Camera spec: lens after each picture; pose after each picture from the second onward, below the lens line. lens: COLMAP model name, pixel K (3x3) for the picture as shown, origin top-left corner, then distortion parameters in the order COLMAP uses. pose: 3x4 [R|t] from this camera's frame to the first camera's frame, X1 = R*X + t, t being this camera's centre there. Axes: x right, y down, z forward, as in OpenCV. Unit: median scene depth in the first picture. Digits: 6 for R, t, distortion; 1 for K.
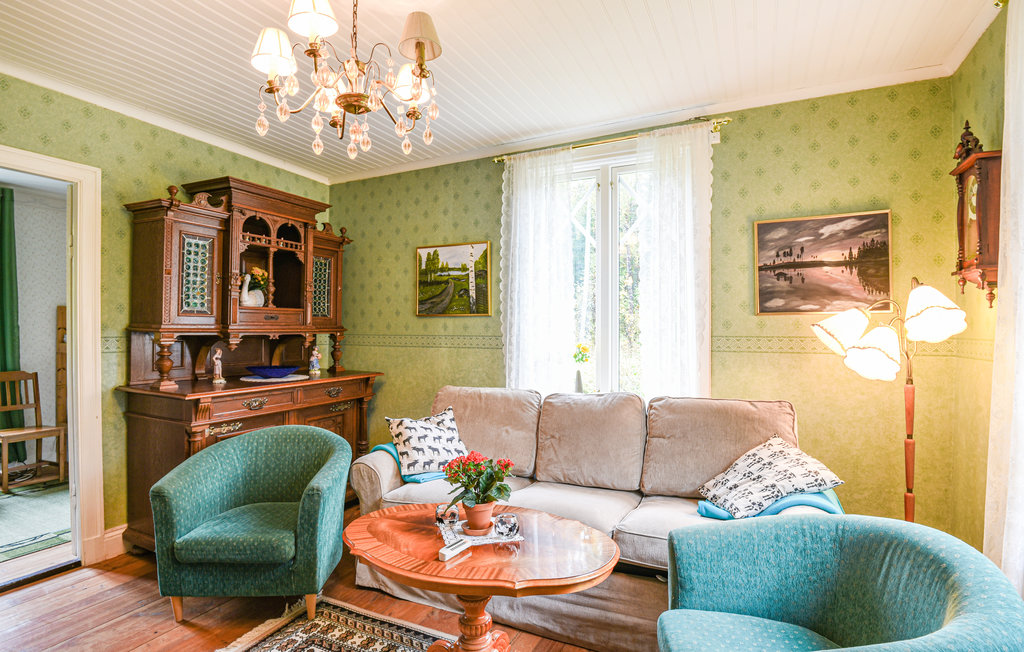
lens RADIAL K [[519.9, 0, 512.0], [0, 519.9, 326.0], [0, 0, 1]] dist [-0.001923, -0.001073]
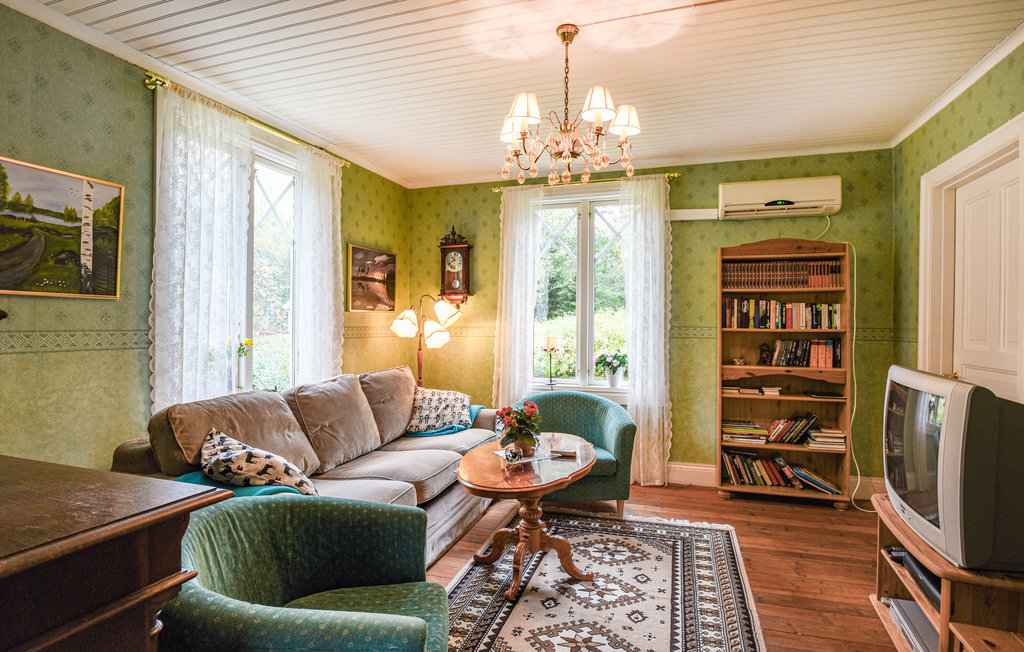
lens RADIAL K [[519.9, 0, 512.0], [0, 519.9, 326.0], [0, 0, 1]] dist [-0.001923, -0.001073]
pose [[-0.129034, -0.001253, 0.991639, -0.752263], [-0.001784, 0.999998, 0.001032, 0.012263], [-0.991639, -0.001636, -0.129036, 0.590312]]
